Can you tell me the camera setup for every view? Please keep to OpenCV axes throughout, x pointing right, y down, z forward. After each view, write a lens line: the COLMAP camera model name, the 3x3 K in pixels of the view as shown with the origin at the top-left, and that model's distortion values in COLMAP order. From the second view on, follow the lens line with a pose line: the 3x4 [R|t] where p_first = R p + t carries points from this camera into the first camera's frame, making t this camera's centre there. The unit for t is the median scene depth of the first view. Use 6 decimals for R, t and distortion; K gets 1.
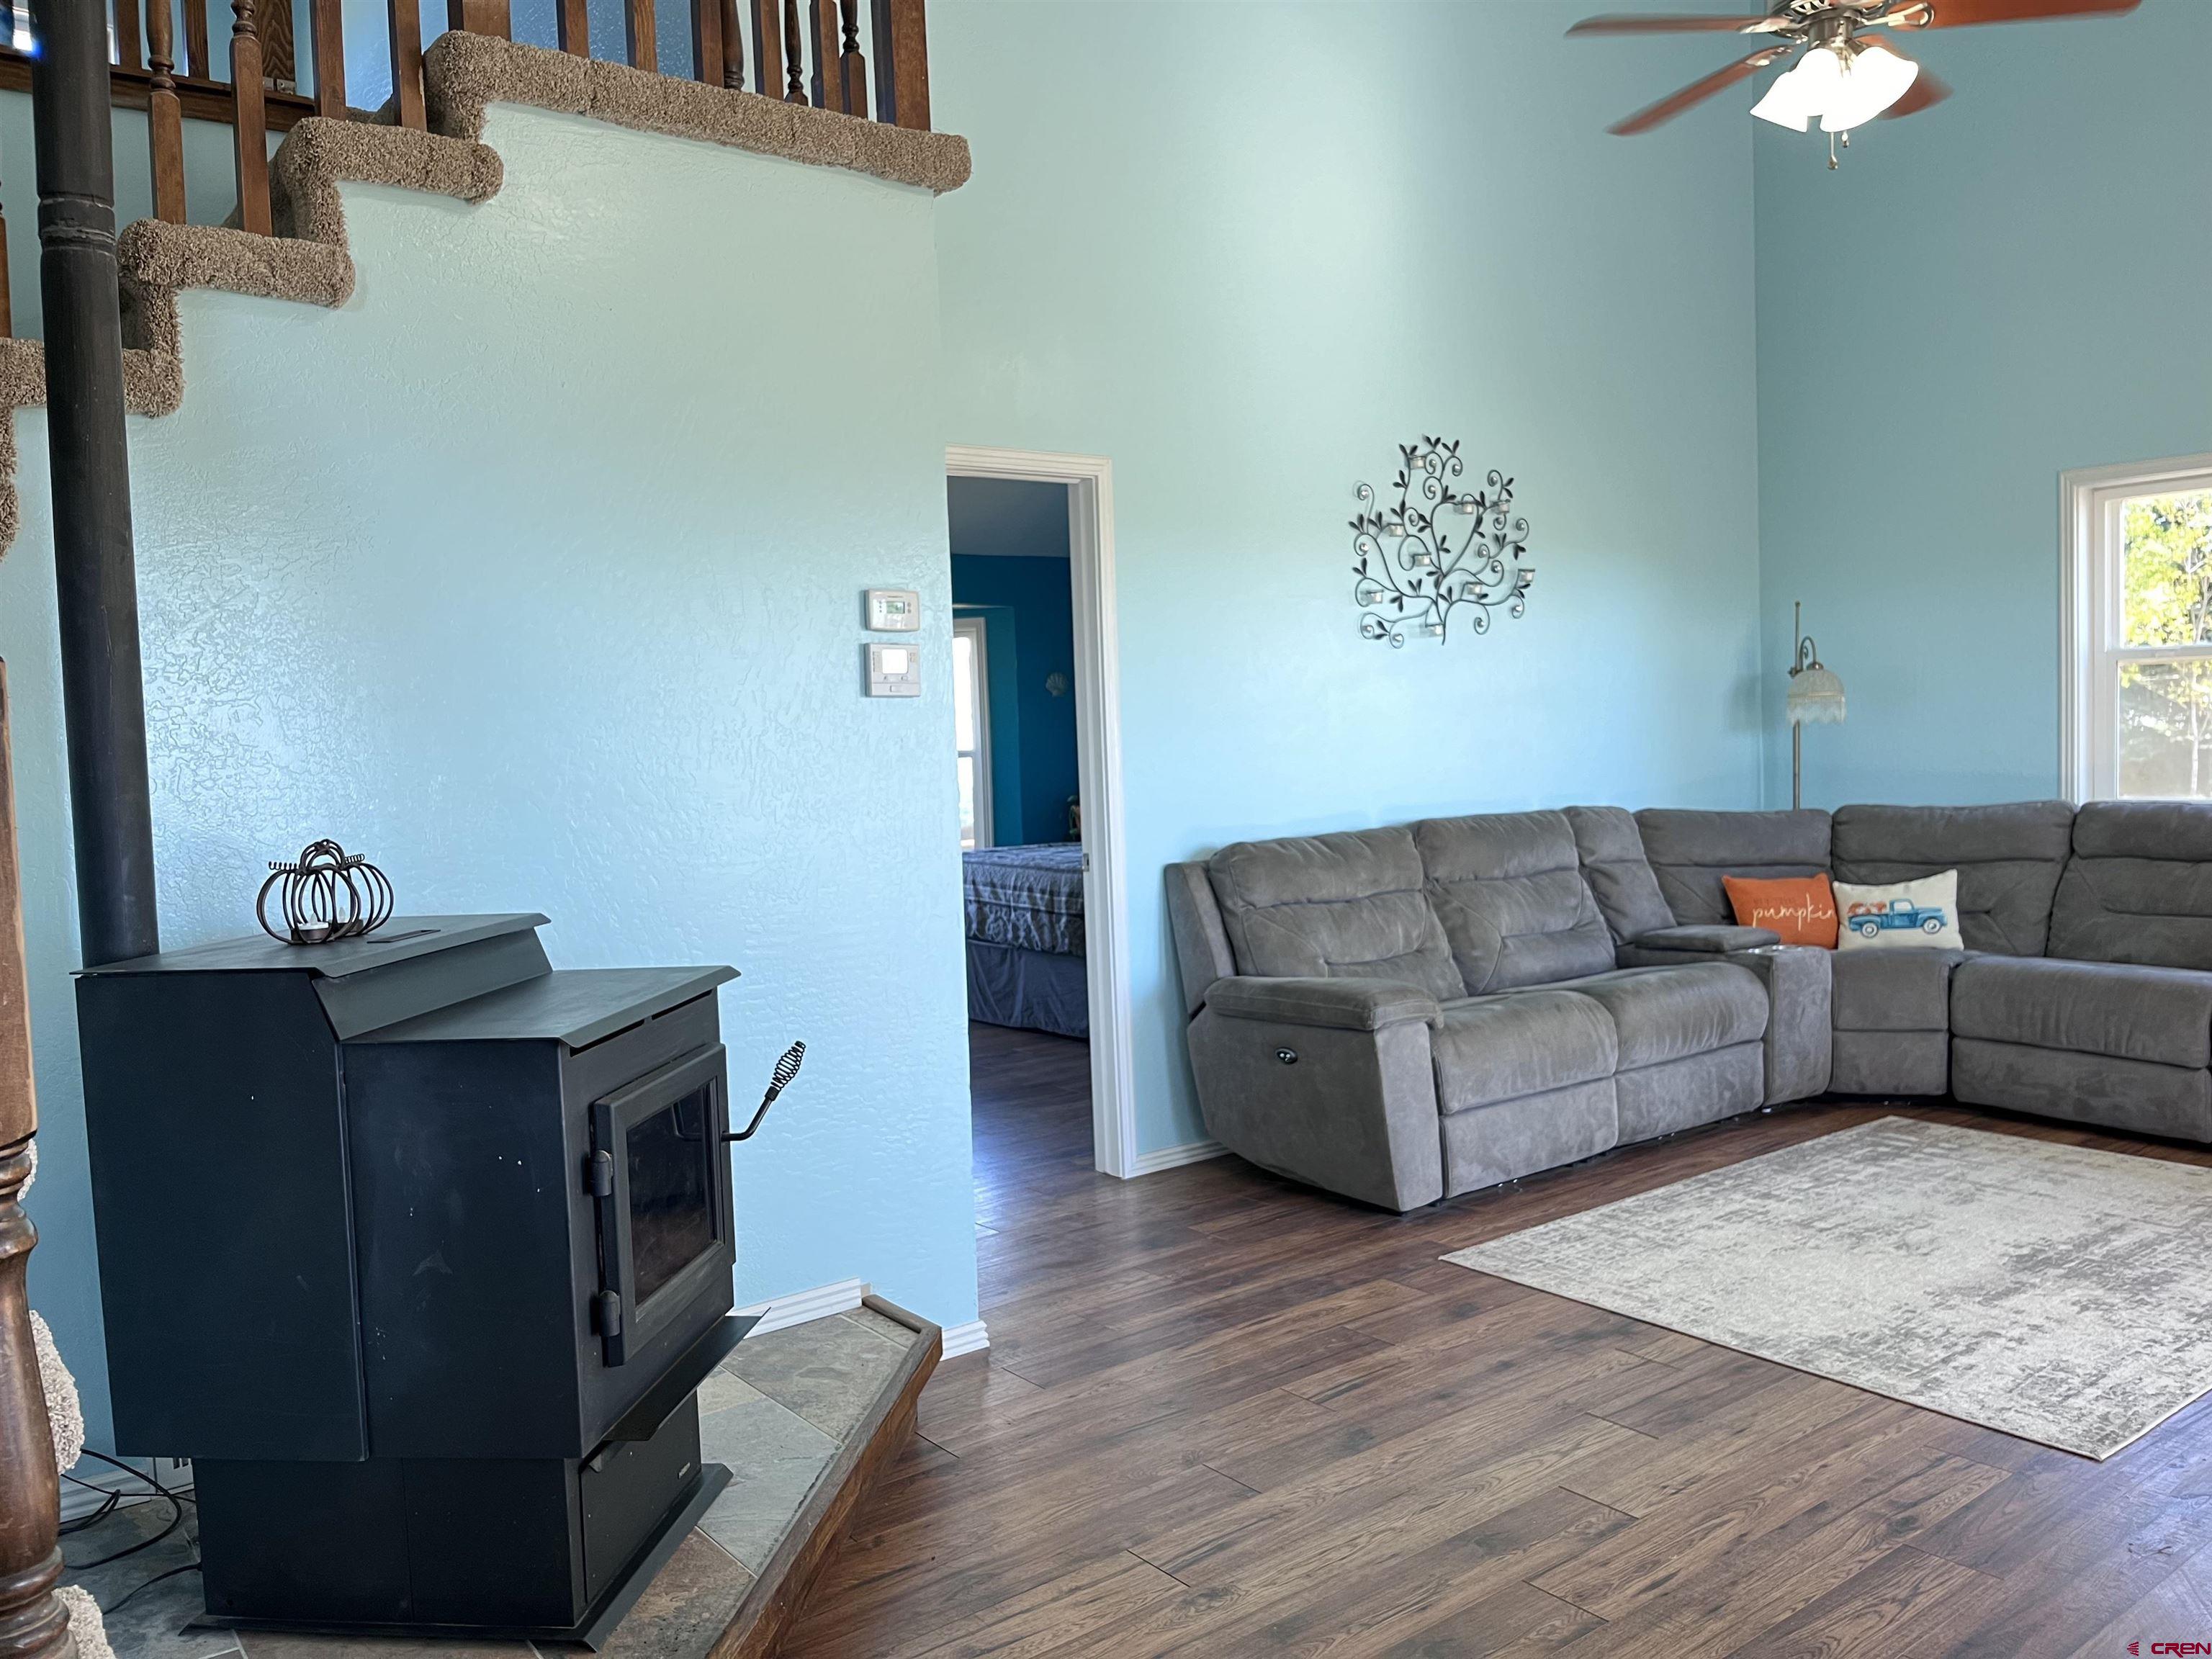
lens RADIAL K [[1674.3, 0, 1111.6], [0, 1674.3, 839.5], [0, 0, 1]] dist [0.067406, -0.093215]
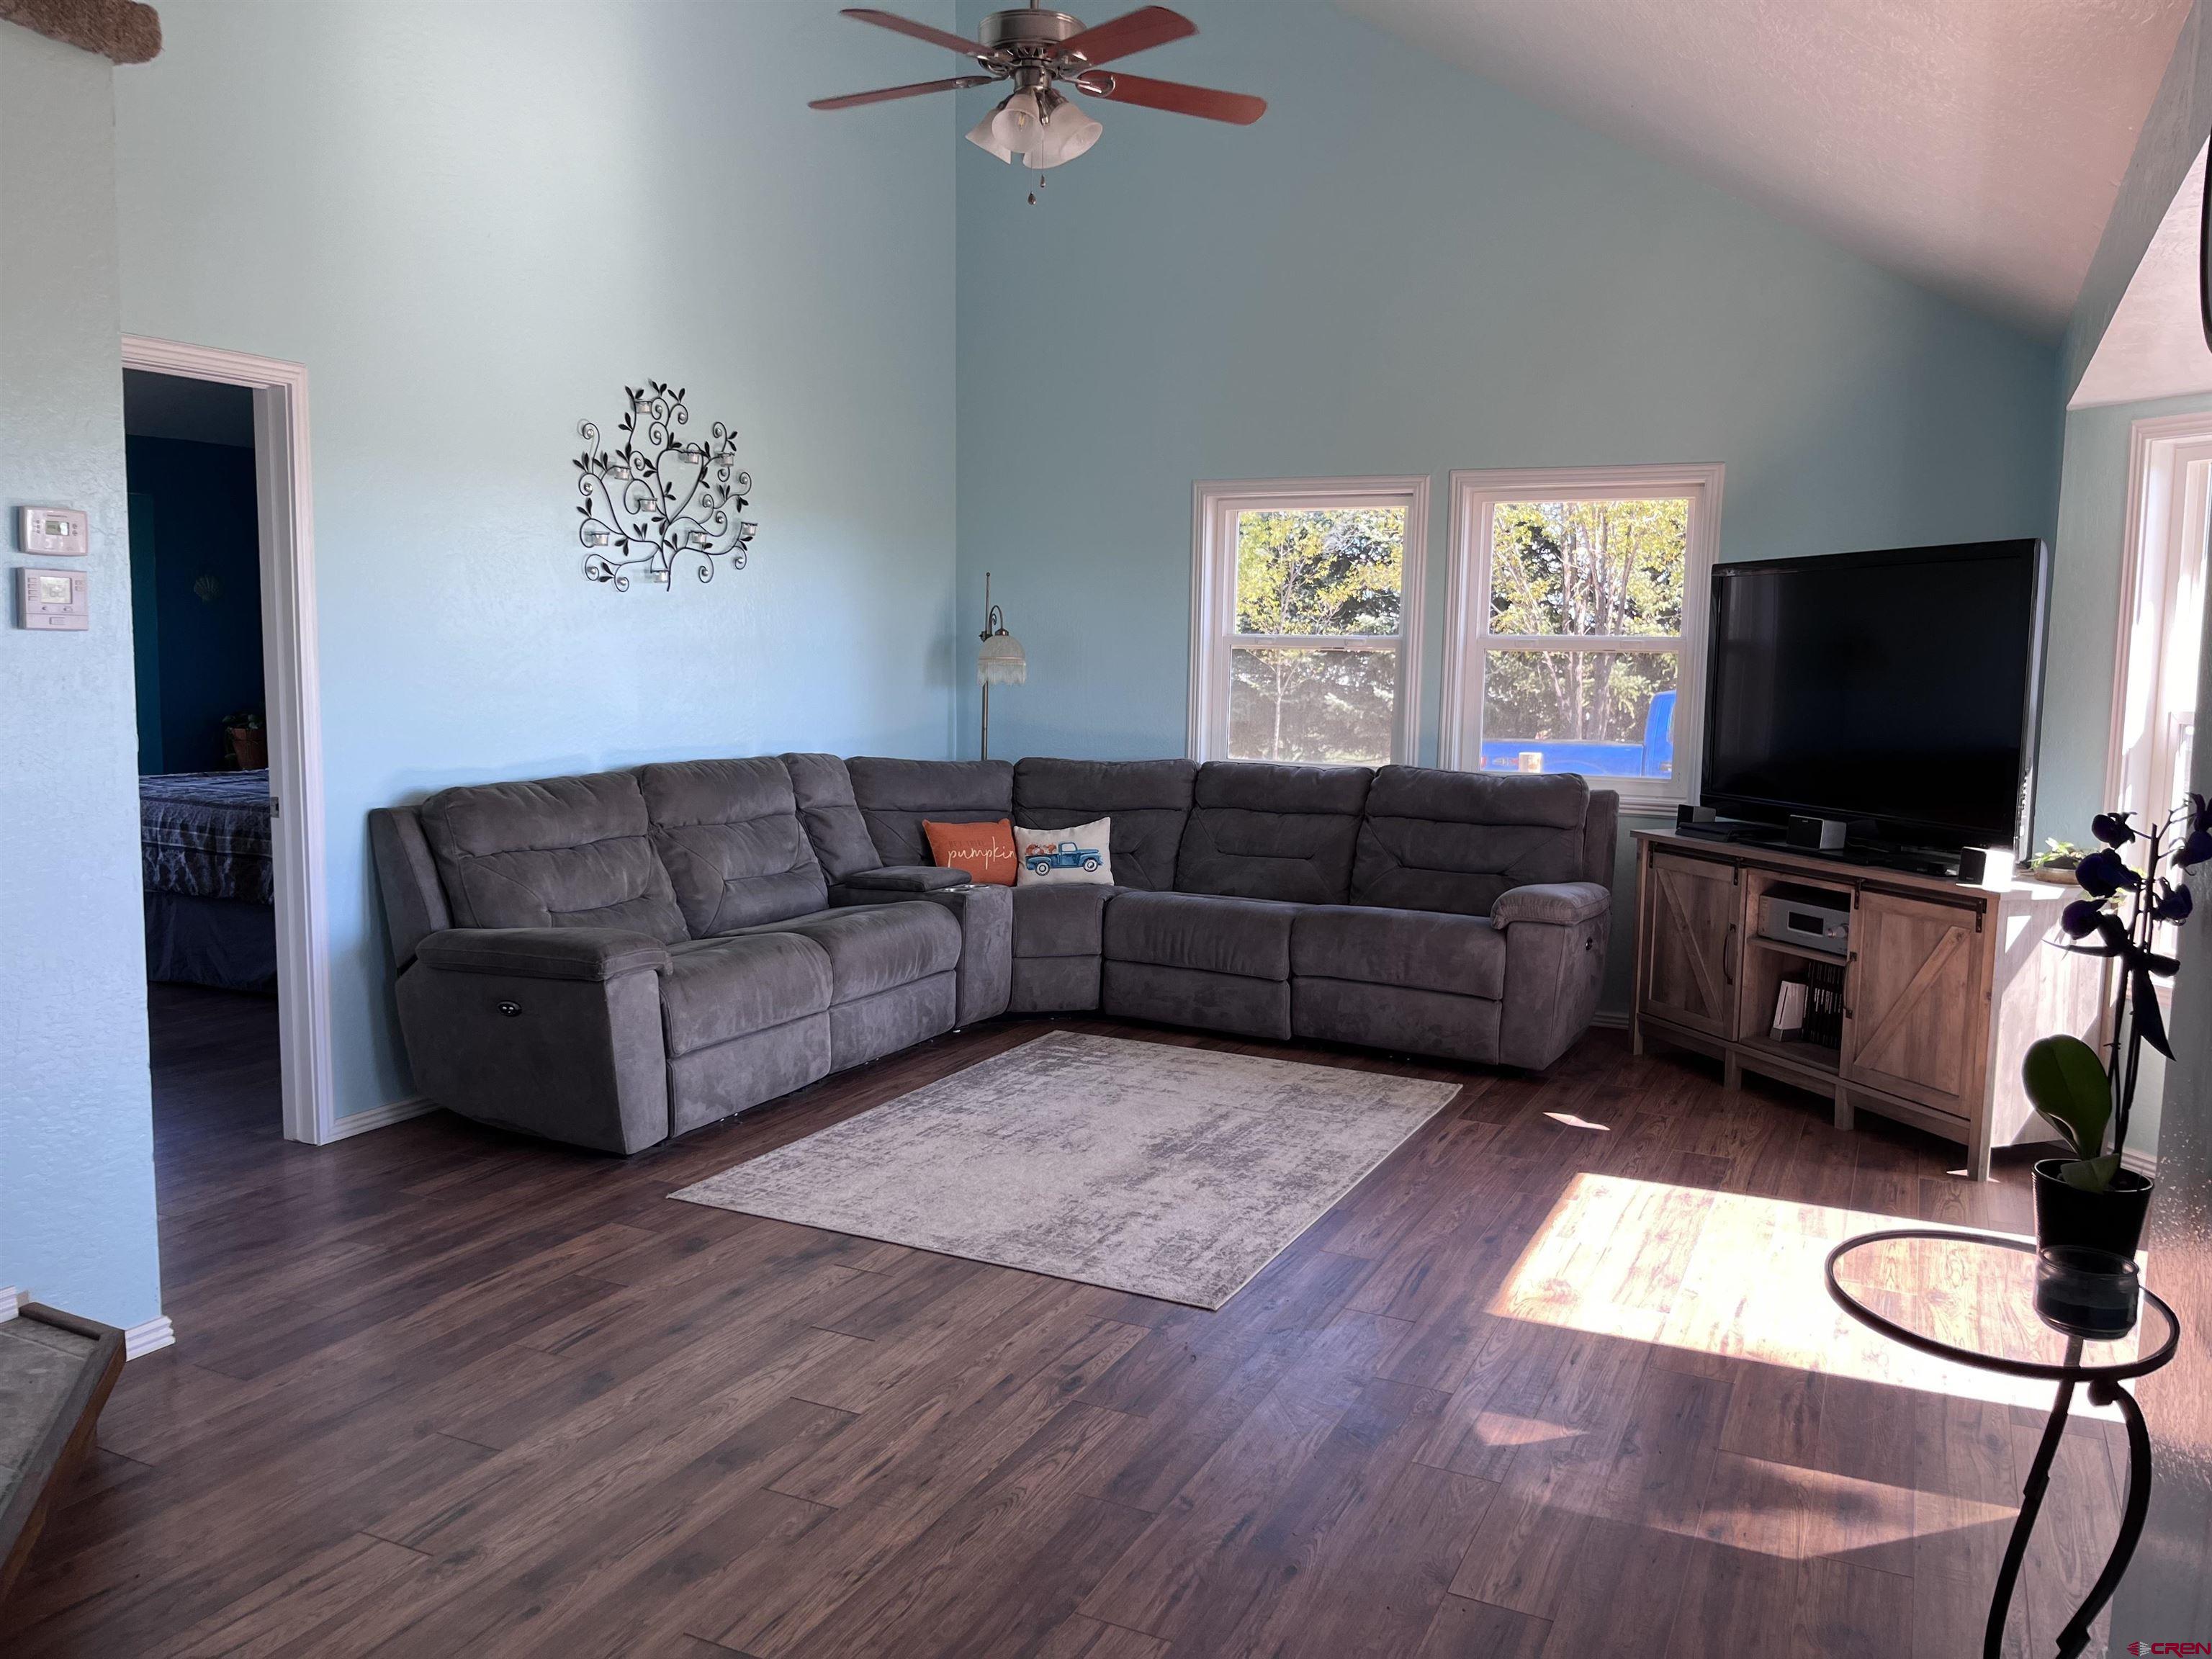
lens RADIAL K [[1674.3, 0, 1114.3], [0, 1674.3, 823.3], [0, 0, 1]] dist [0.067406, -0.093215]
pose [[0.889829, 0.004439, 0.456273, -0.034842], [-0.021957, 0.999211, 0.033101, -0.021820], [-0.455766, -0.039472, 0.889224, -0.039910]]
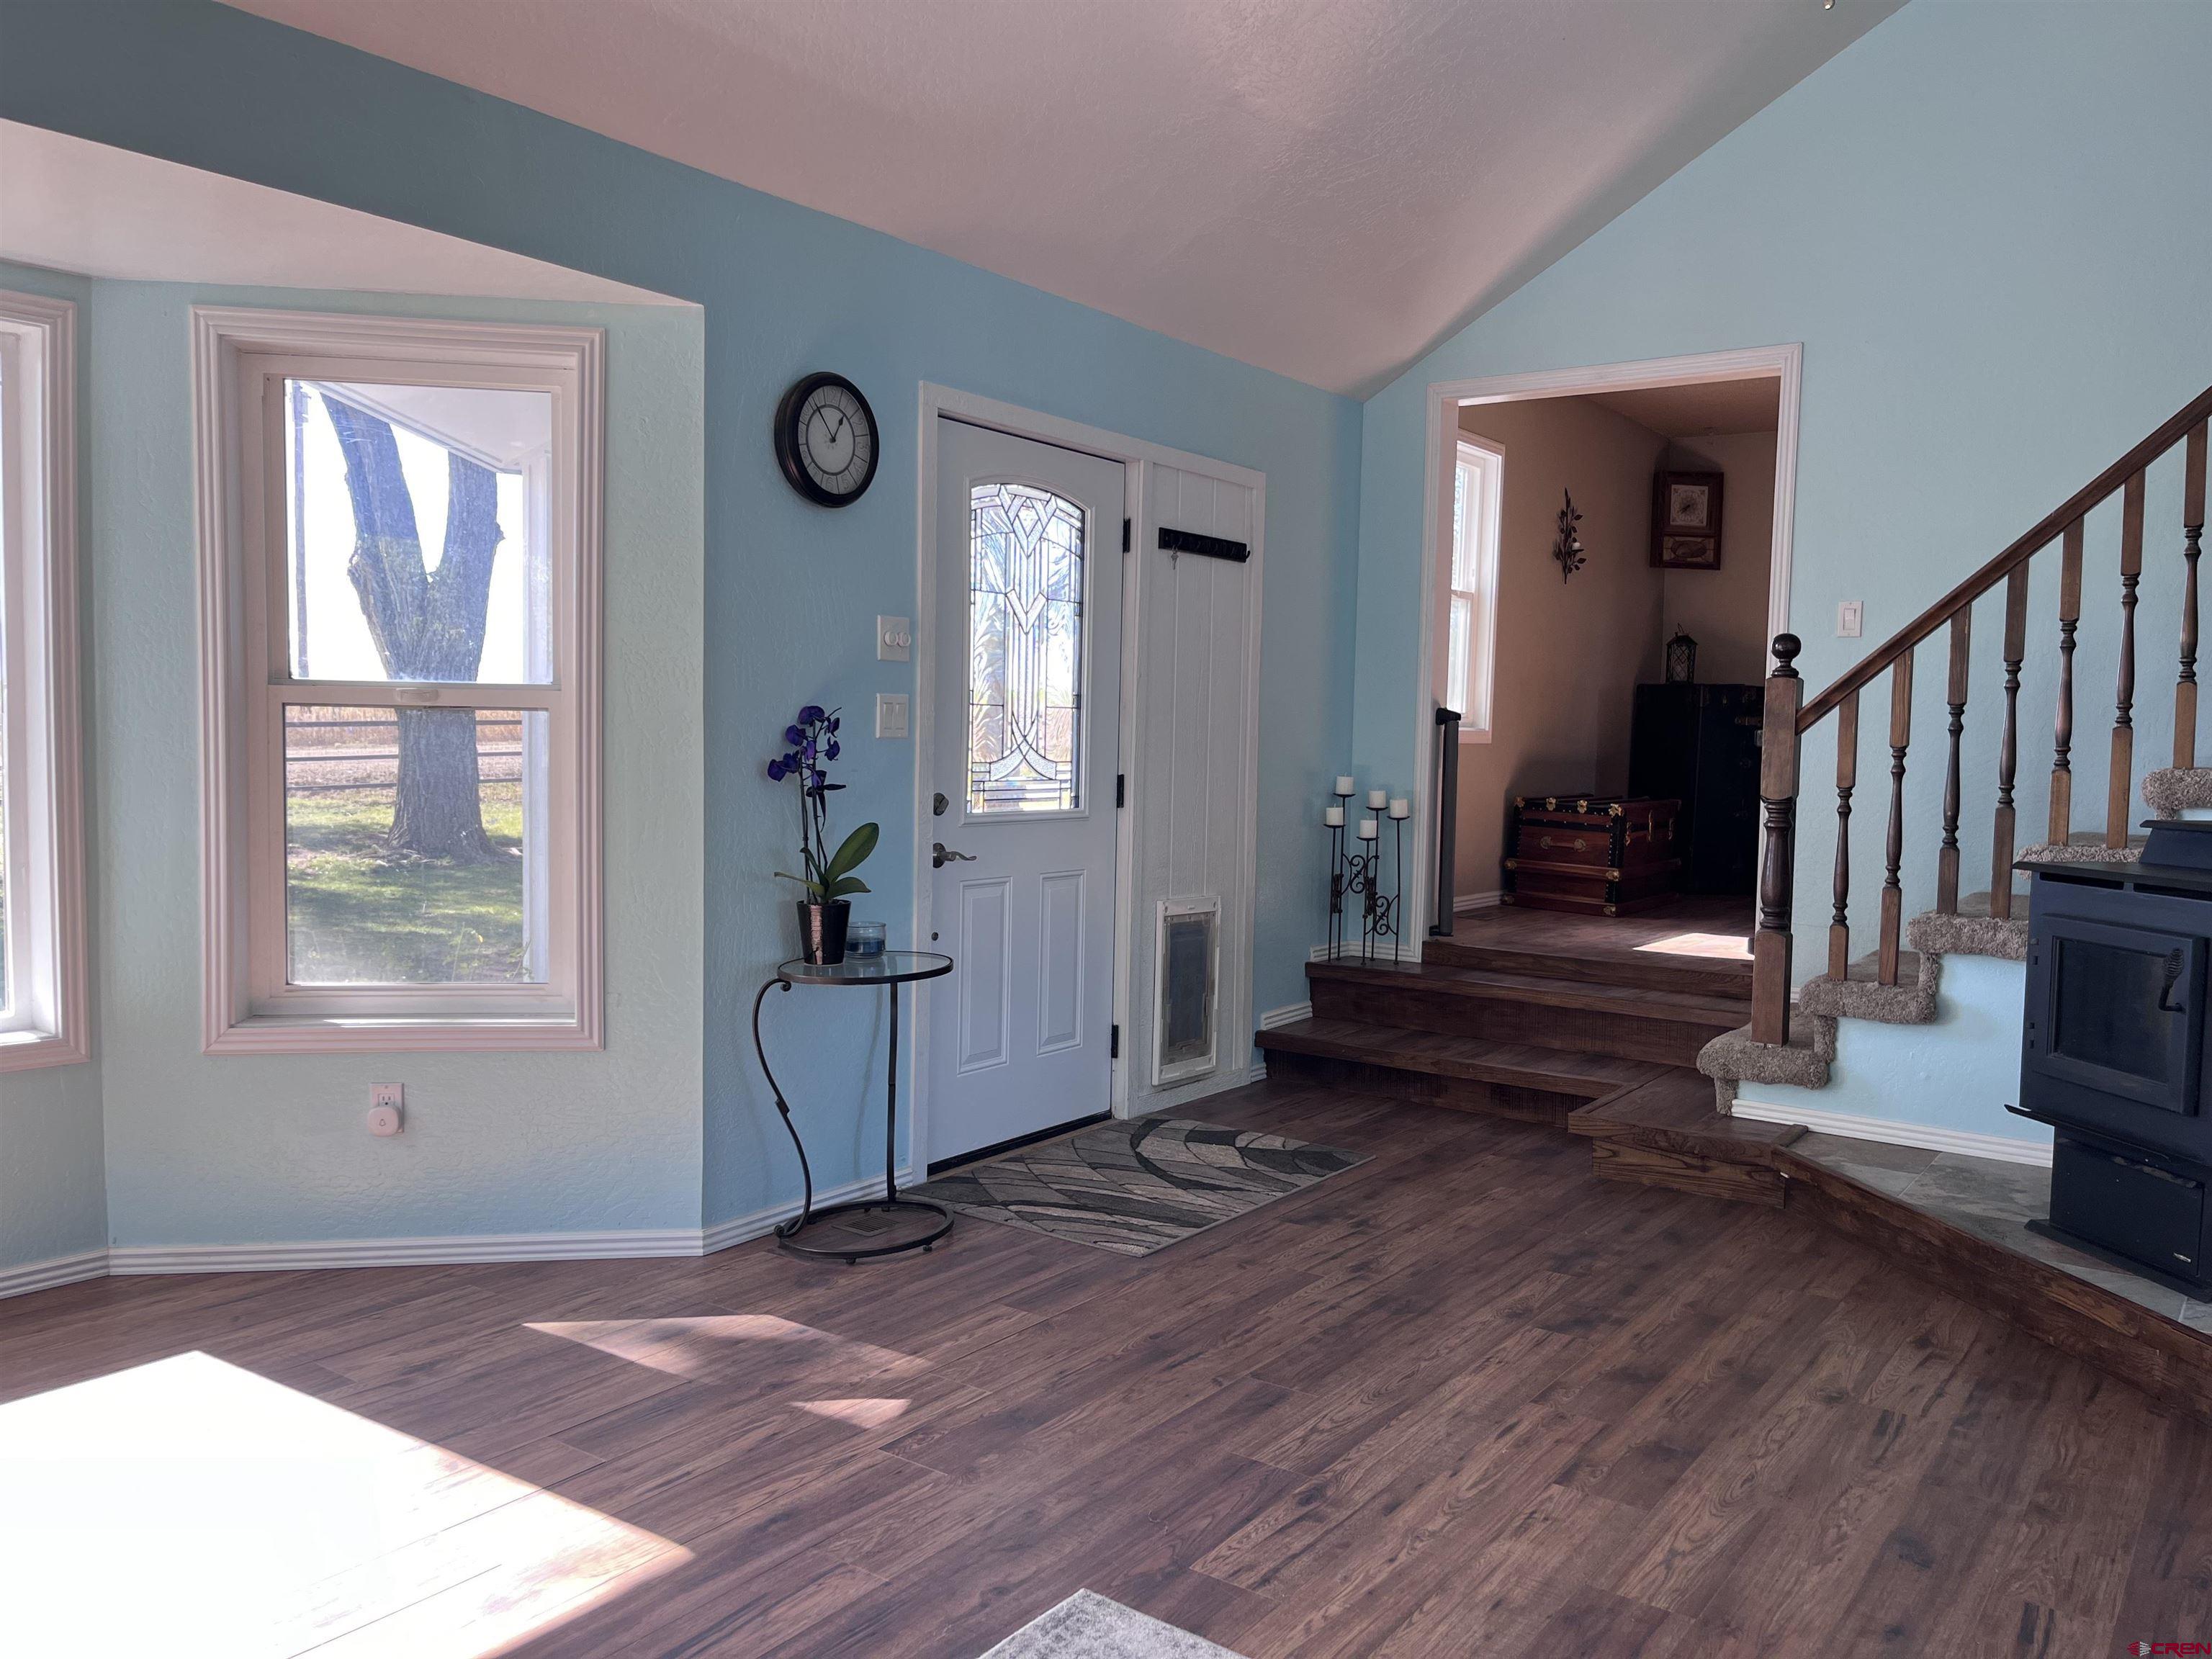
lens RADIAL K [[1674.3, 0, 1093.4], [0, 1674.3, 834.6], [0, 0, 1]] dist [0.067406, -0.093215]
pose [[-0.960751, 0.038642, -0.274708, 0.557317], [0.001982, 0.991182, 0.132495, -0.076136], [0.277405, 0.126750, -0.952355, 1.223314]]
